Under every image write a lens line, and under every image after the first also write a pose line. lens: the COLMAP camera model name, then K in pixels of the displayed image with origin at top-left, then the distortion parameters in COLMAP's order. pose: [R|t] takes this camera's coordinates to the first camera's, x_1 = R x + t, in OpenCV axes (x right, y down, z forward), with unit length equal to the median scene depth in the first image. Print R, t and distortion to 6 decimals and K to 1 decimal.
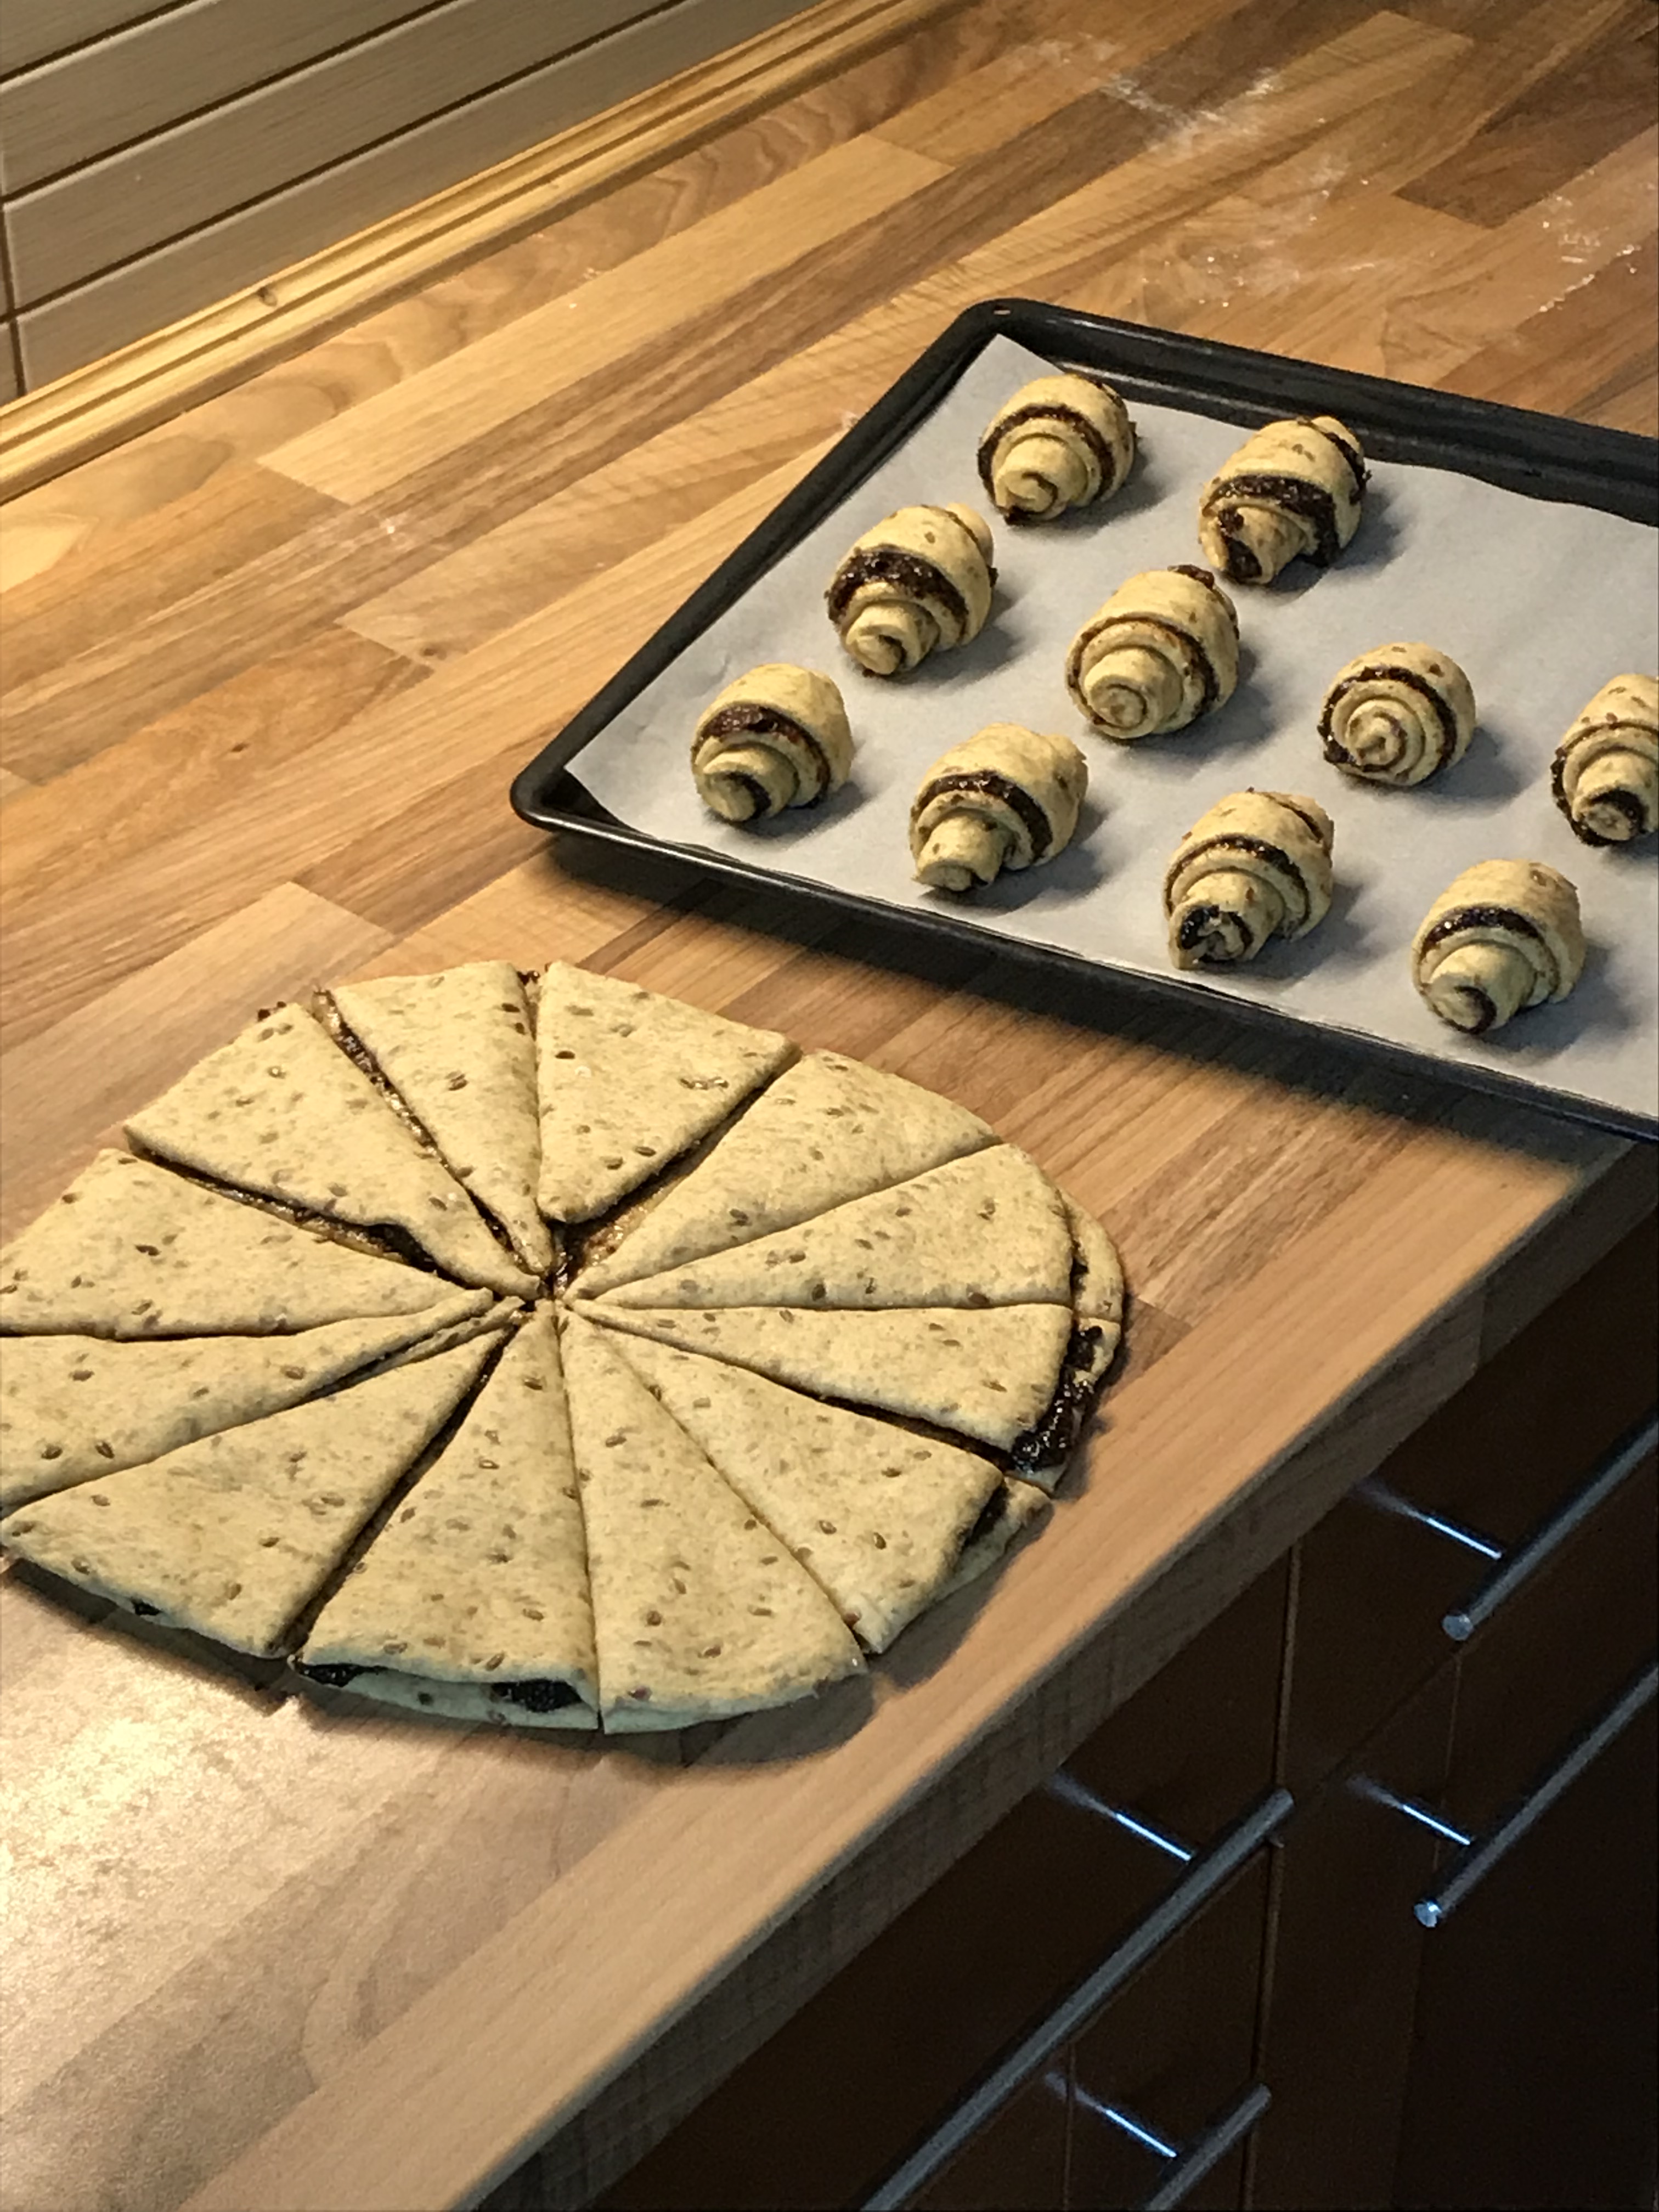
lens RADIAL K [[4488.2, 0, 840.7], [0, 4488.2, 1099.8], [0, 0, 1]] dist [0.043596, 0.000000]
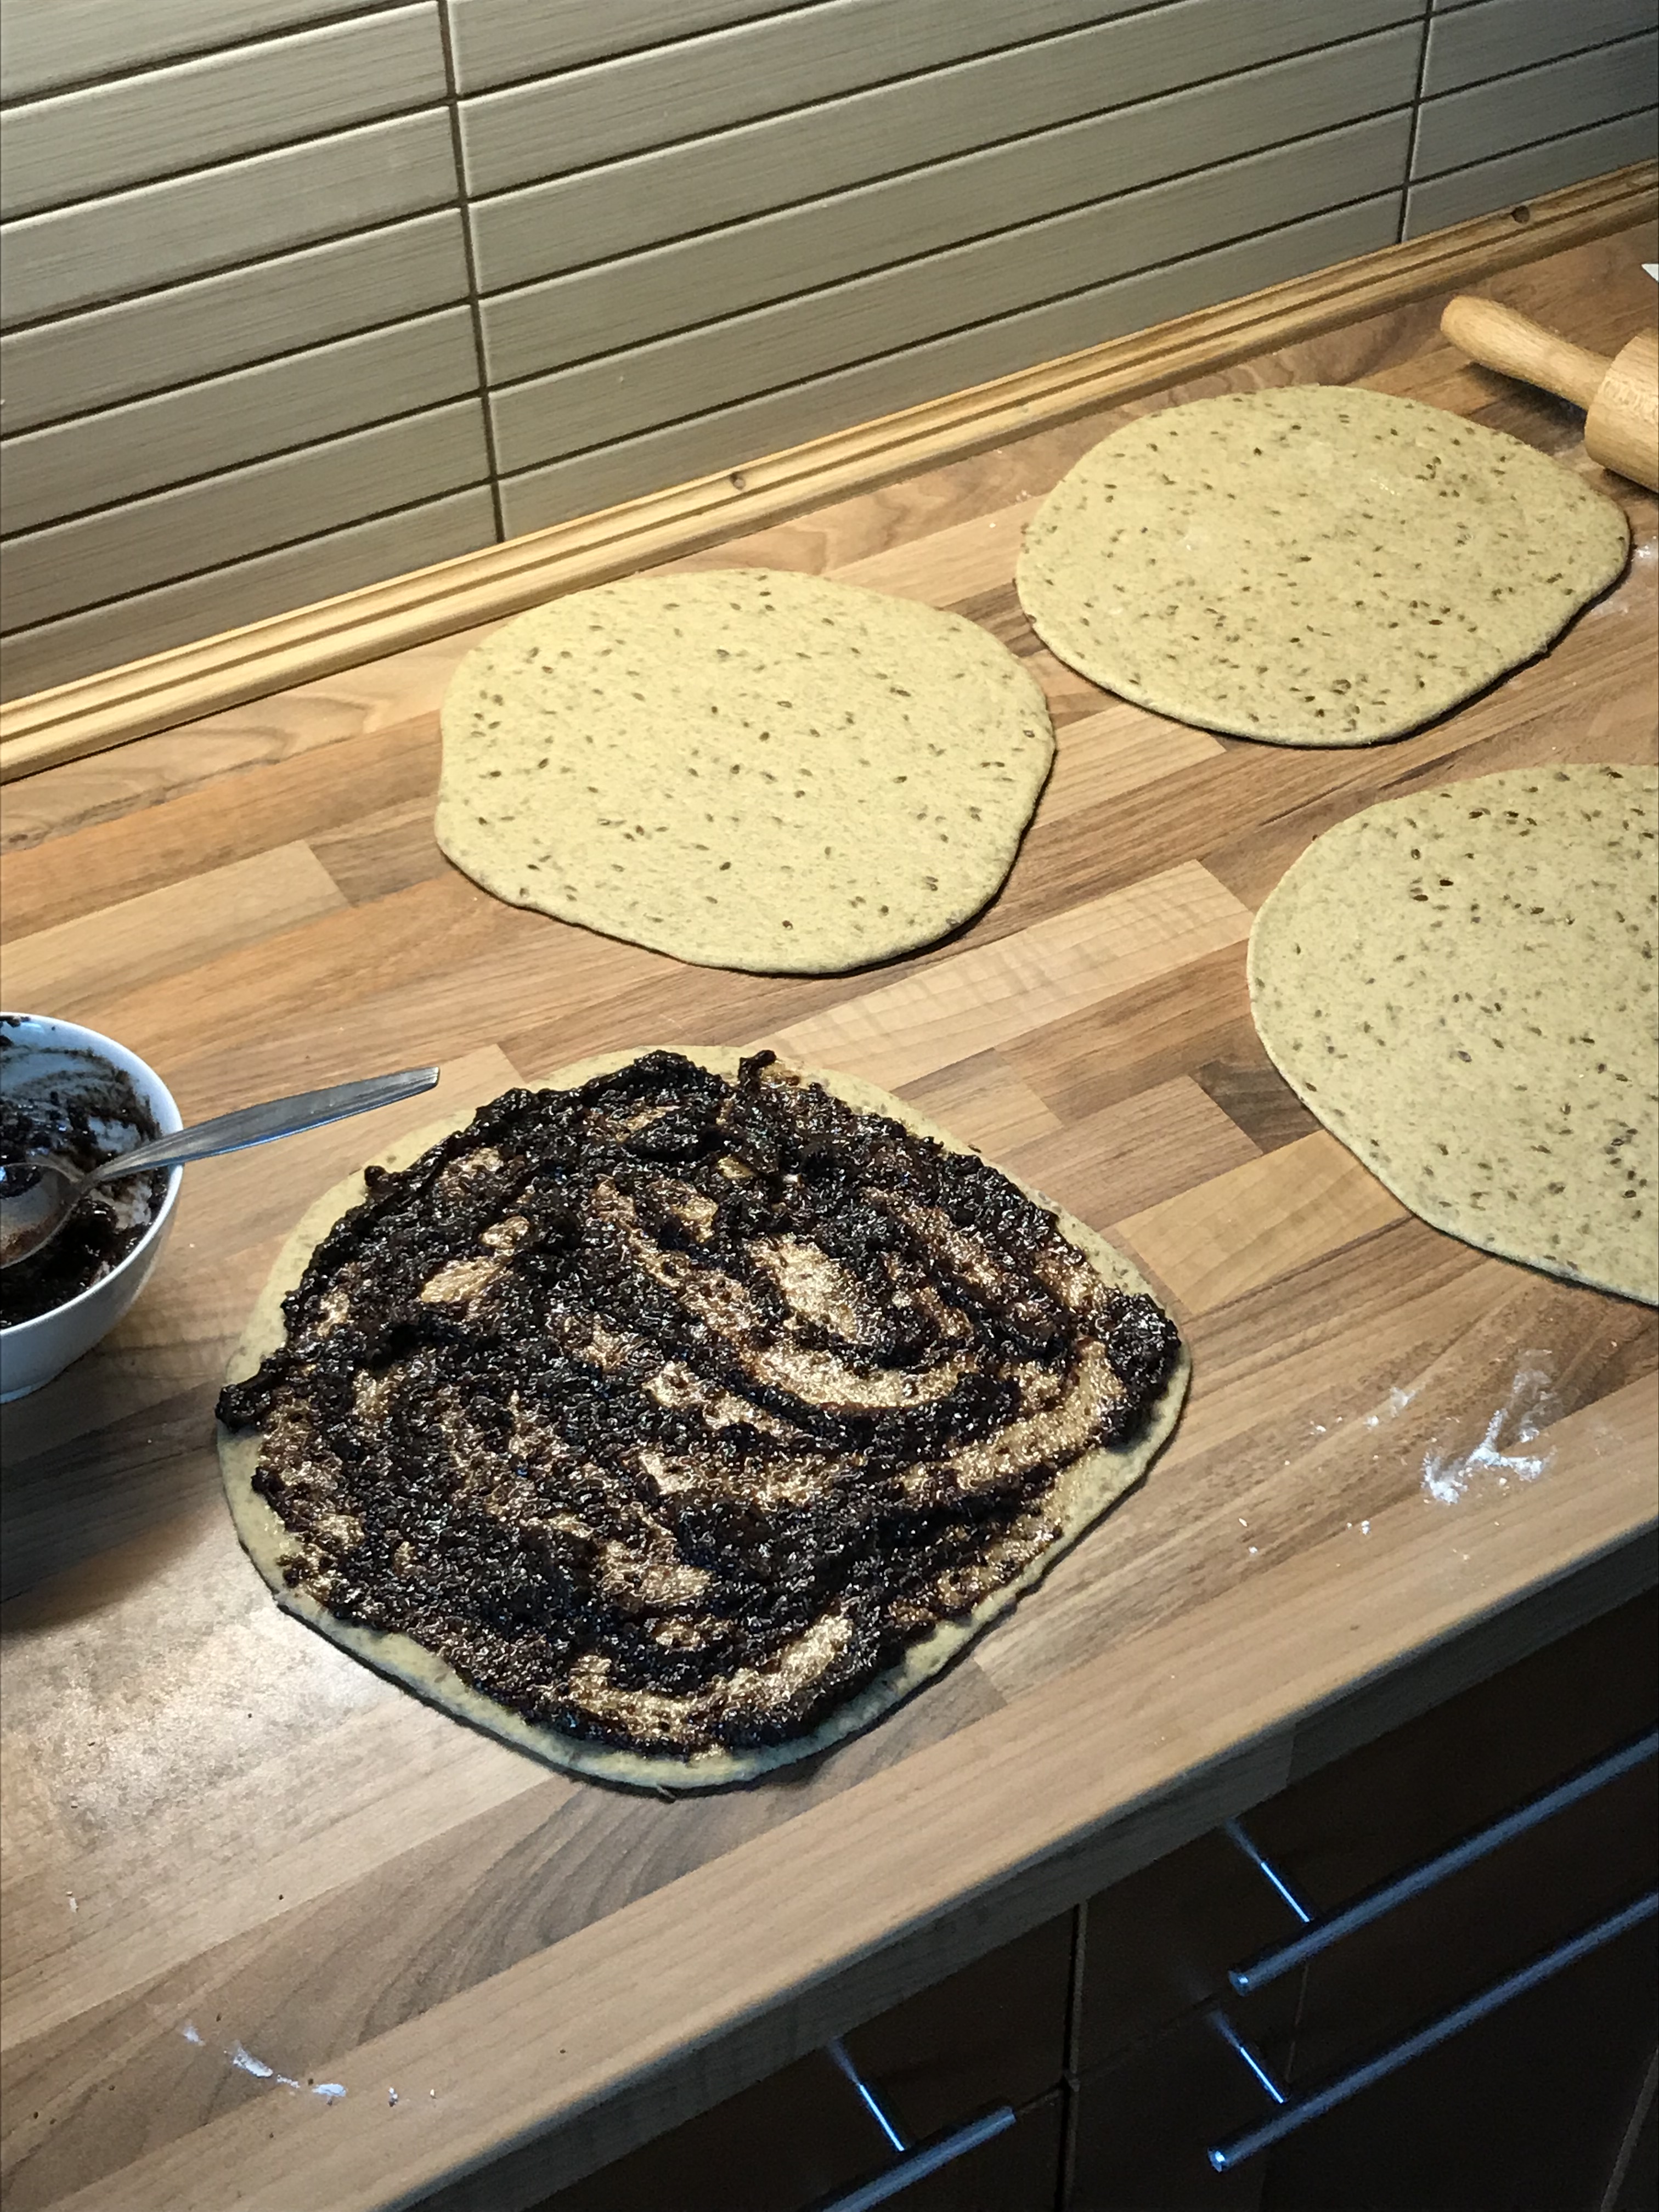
lens RADIAL K [[3004.4, 0, 838.4], [0, 3004.4, 1103.2], [0, 0, 1]] dist [0.042260, 0.000000]
pose [[0.938928, 0.227654, -0.258048, 0.145811], [-0.192646, 0.969108, 0.154004, -0.146825], [0.285136, -0.094886, 0.953779, 0.219887]]
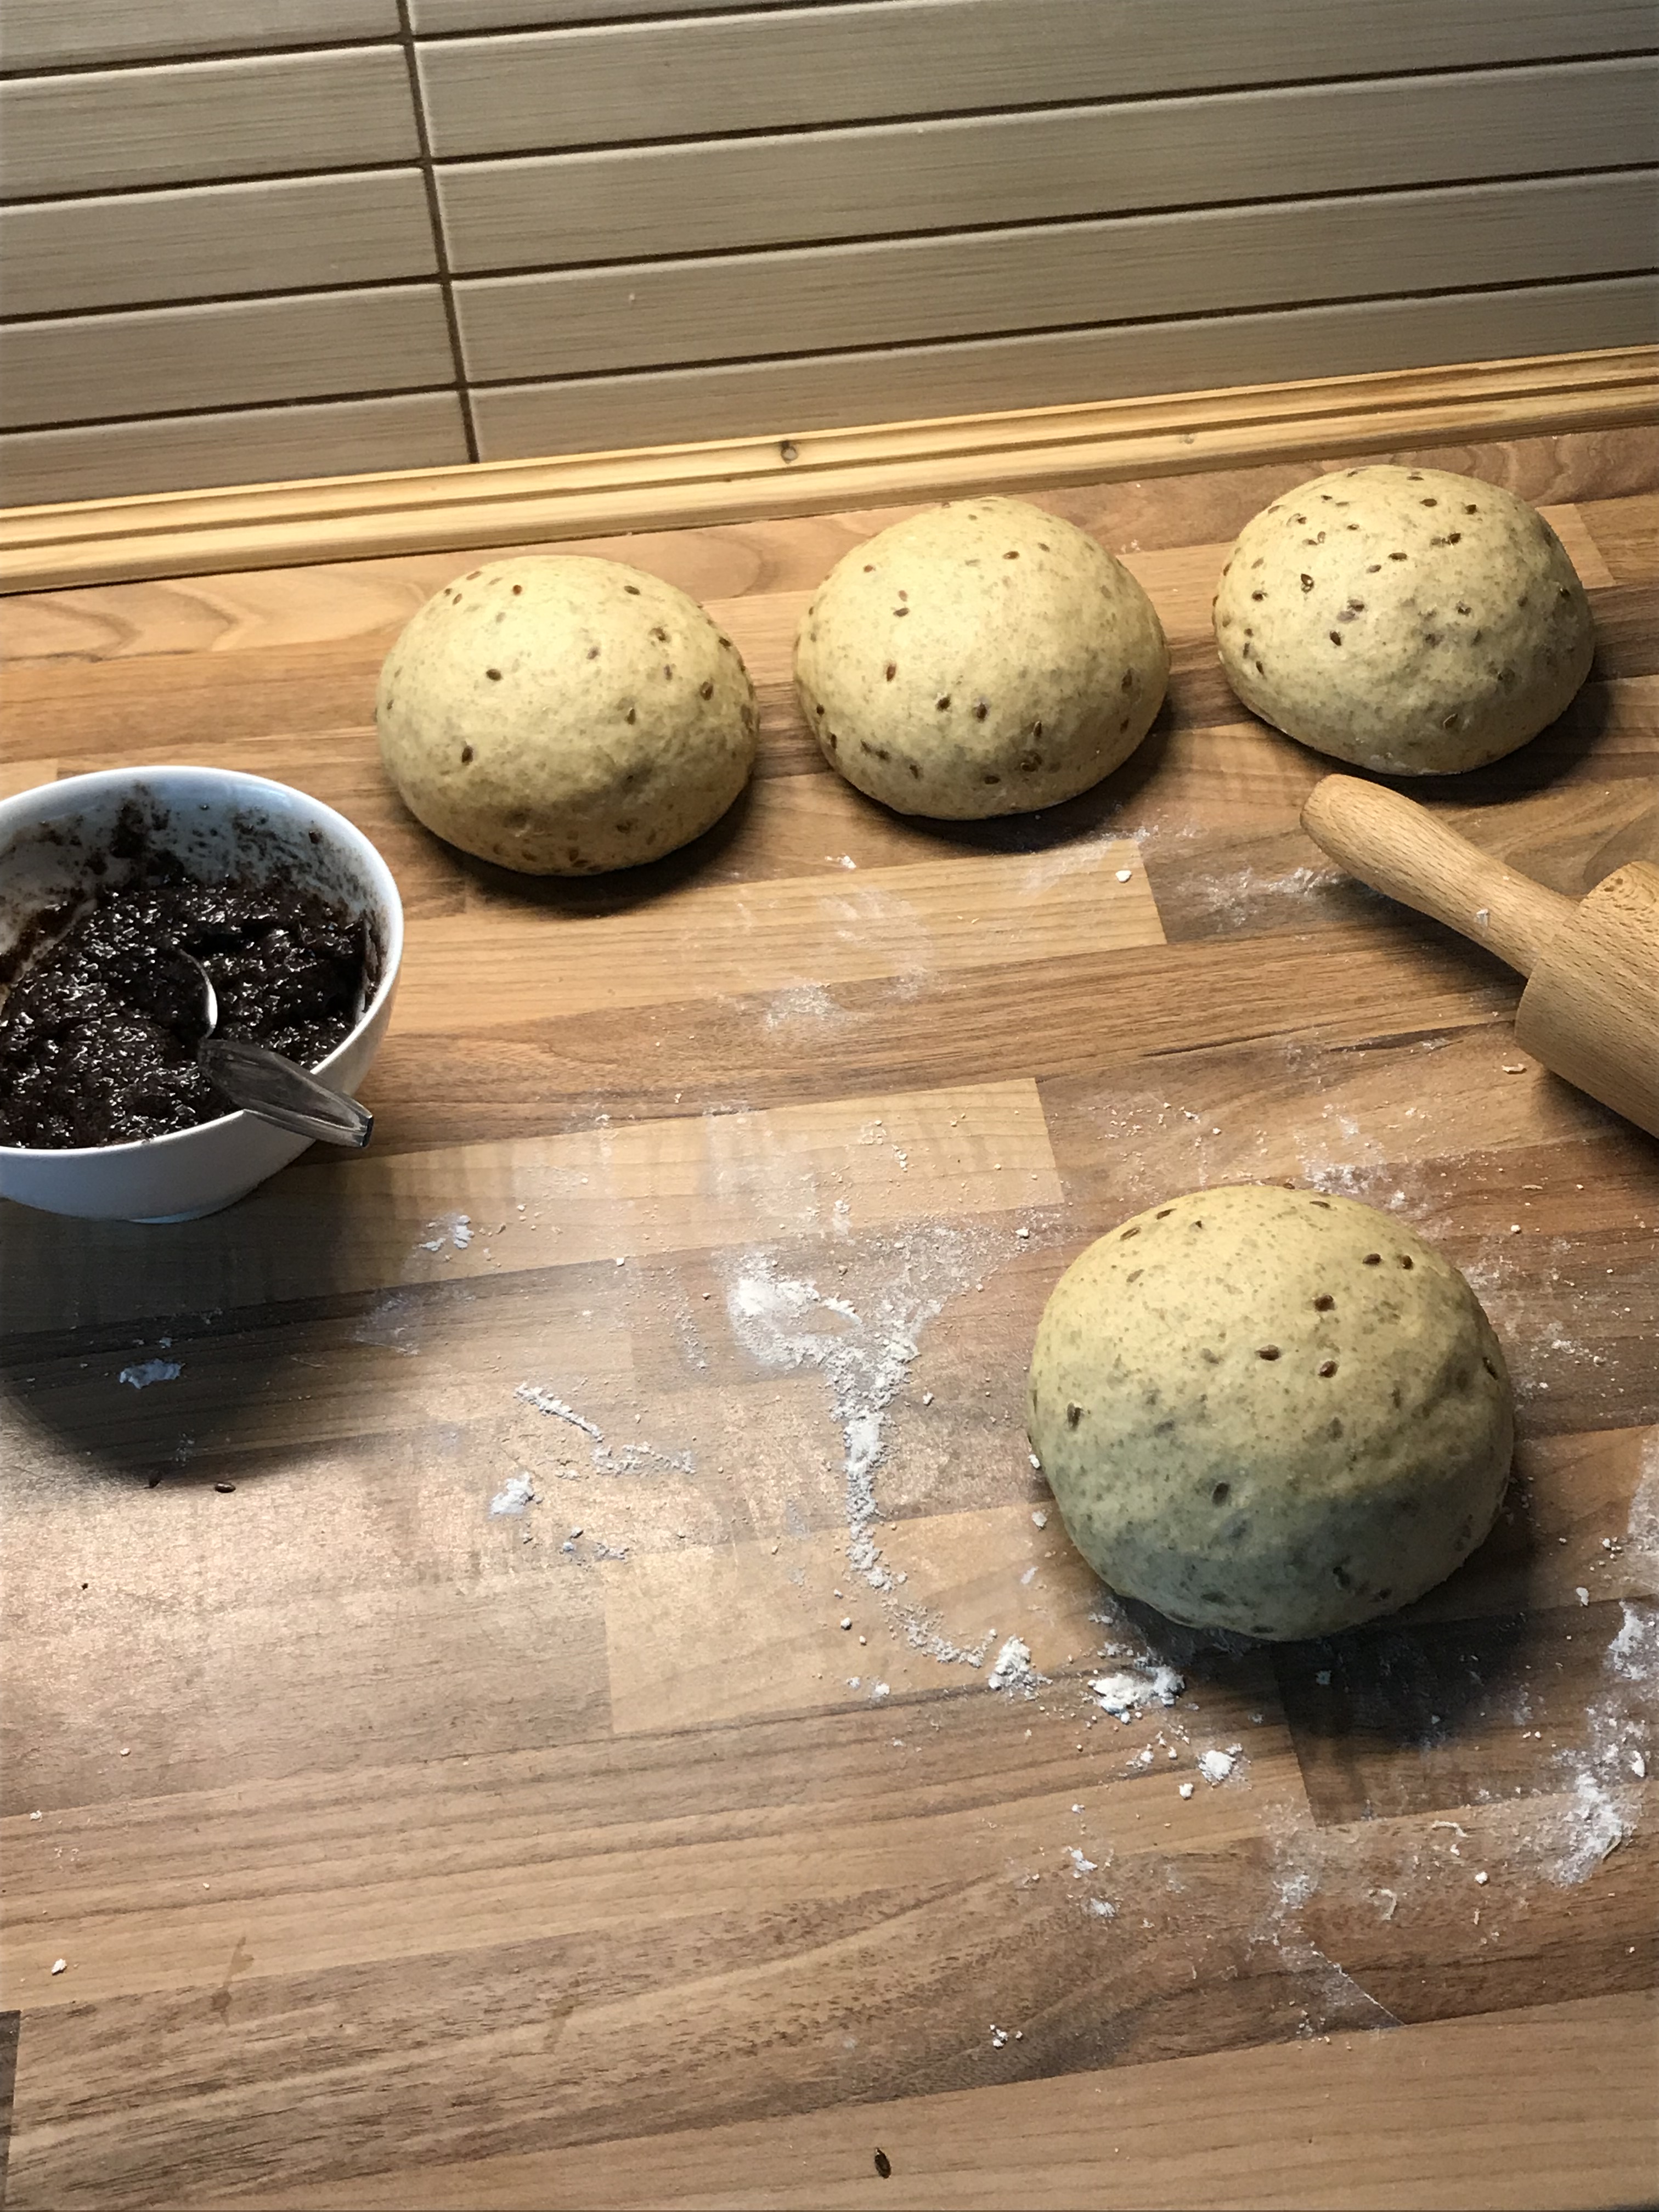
lens RADIAL K [[2627.8, 0, 856.6], [0, 2627.8, 1103.5], [0, 0, 1]] dist [-0.009869, 0.000000]
pose [[0.732678, 0.487834, -0.474553, 0.228853], [-0.386202, 0.872162, 0.300302, -0.233657], [0.560384, -0.036752, 0.827417, 0.527608]]
